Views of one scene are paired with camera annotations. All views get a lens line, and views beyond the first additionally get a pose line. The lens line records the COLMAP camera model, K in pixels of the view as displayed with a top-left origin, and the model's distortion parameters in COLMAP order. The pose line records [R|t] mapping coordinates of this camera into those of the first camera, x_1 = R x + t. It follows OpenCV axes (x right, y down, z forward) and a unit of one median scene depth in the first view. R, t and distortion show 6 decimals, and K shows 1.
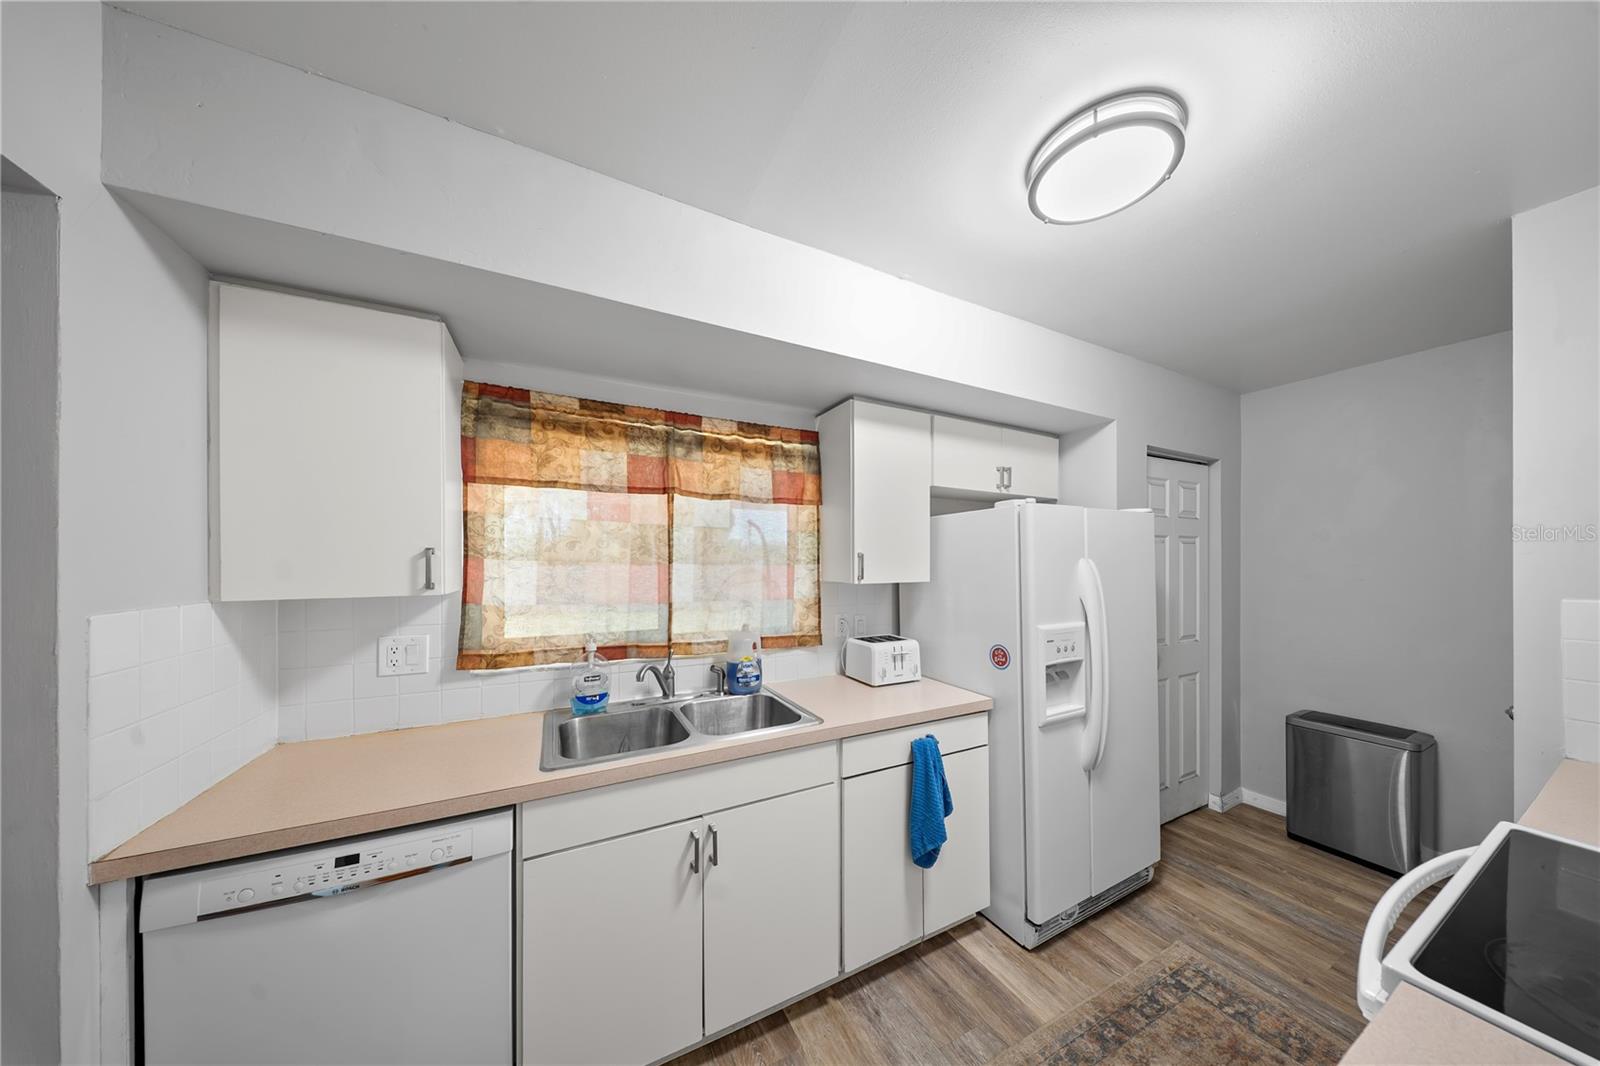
lens RADIAL K [[473.7, 0, 804.7], [0, 473.7, 554.4], [0, 0, 1]] dist [0.001055, -0.000080]
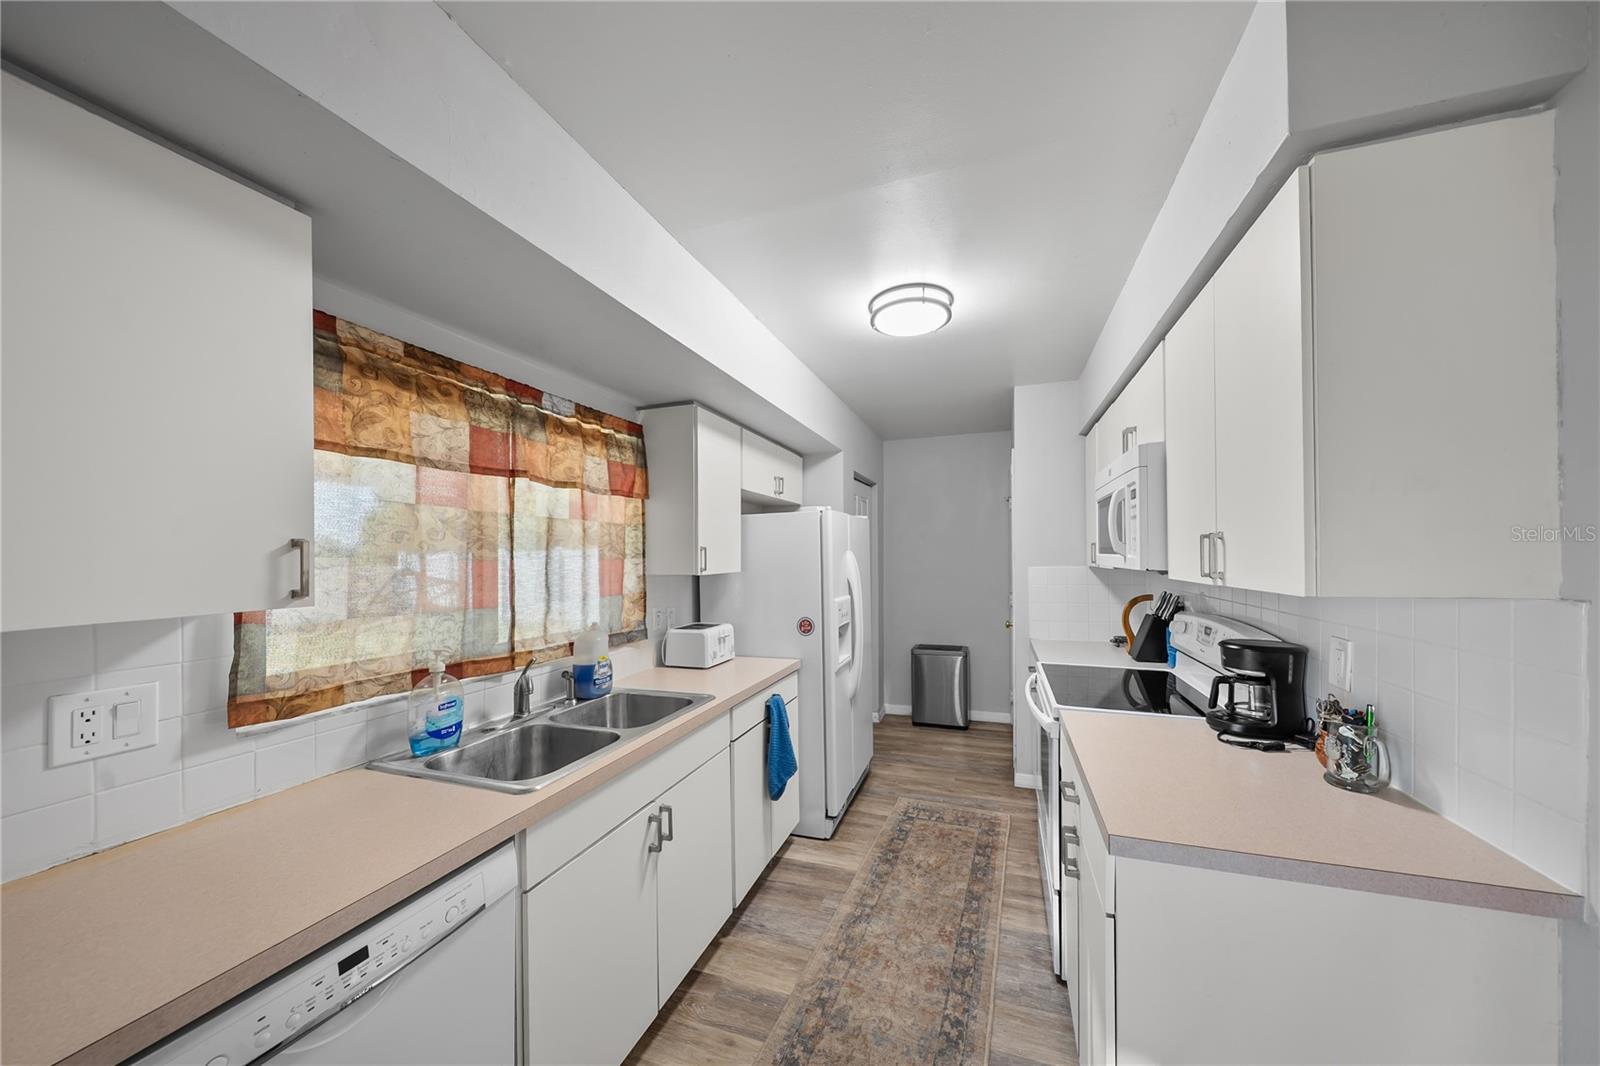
lens RADIAL K [[513.1, 0, 820.5], [0, 513.1, 548.2], [0, 0, 1]] dist [-0.001283, -0.000122]
pose [[0.724192, -0.002380, 0.689594, -0.525299], [0.003825, 0.999993, -0.000566, 0.002214], [-0.689587, 0.003047, 0.724196, -0.045845]]
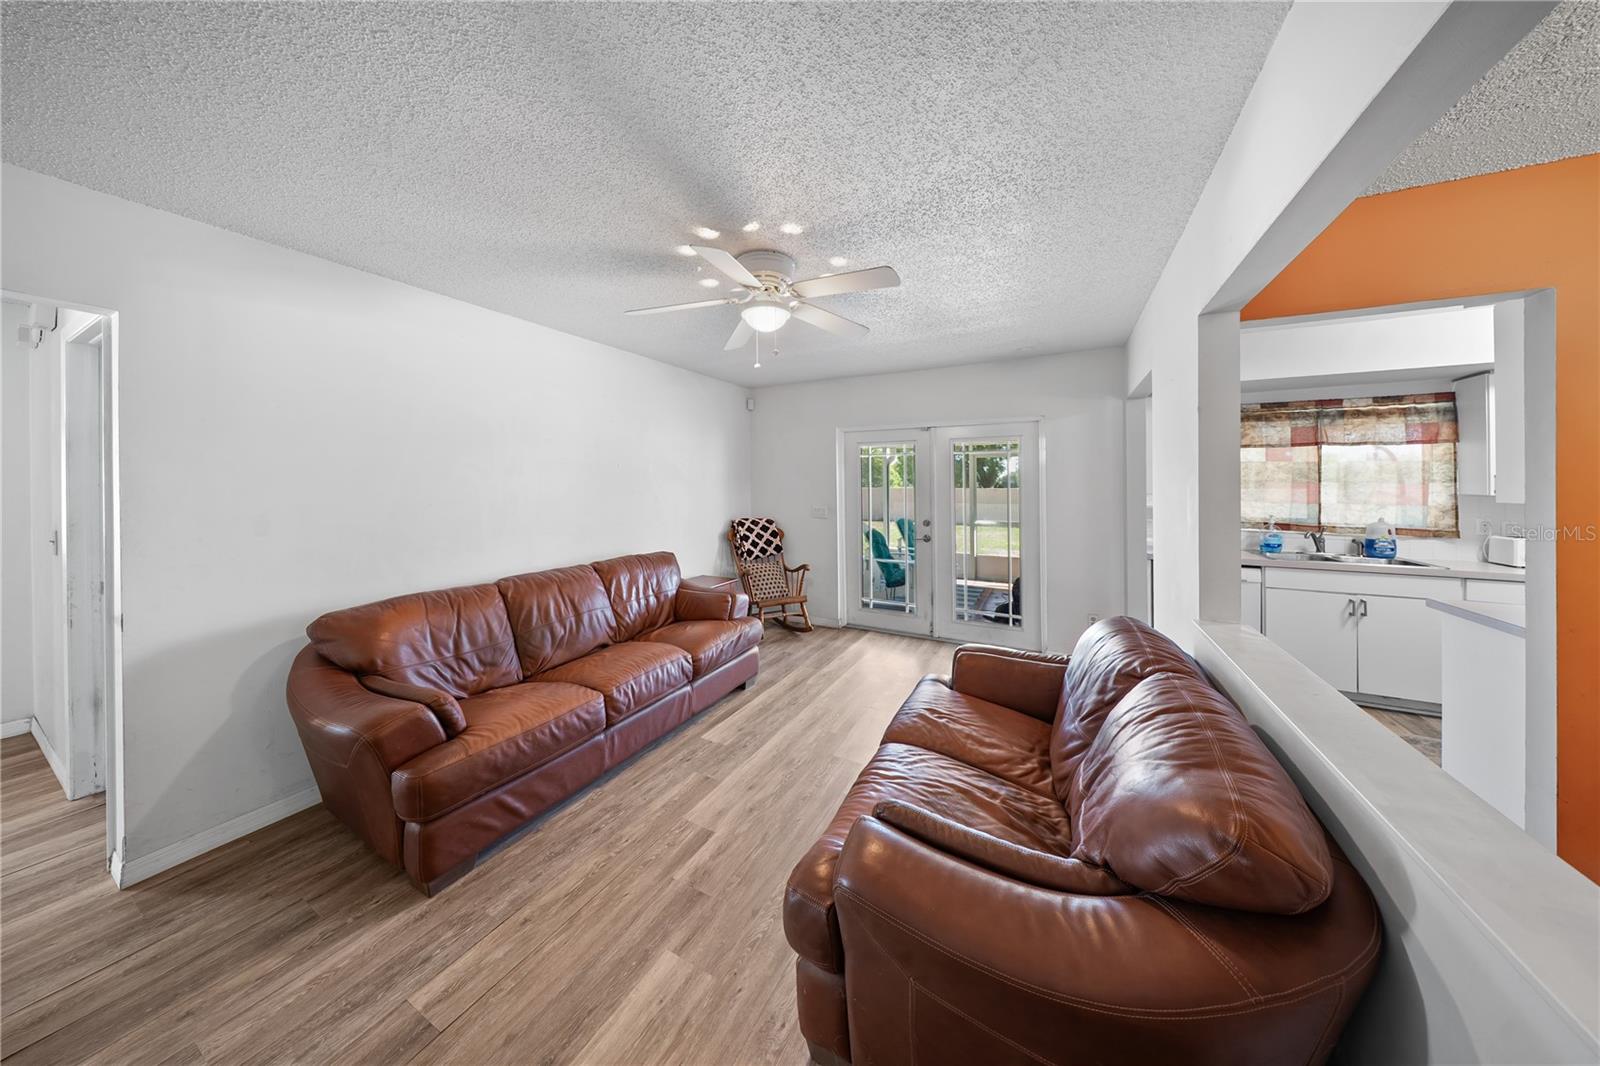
lens RADIAL K [[494.8, 0, 803.5], [0, 494.8, 483.0], [0, 0, 1]] dist [-0.001262, -0.000165]
pose [[0.573765, -0.003277, -0.819013, 0.143298], [0.014121, 0.999883, 0.005892, -0.018627], [0.818898, -0.014946, 0.573744, -1.794357]]
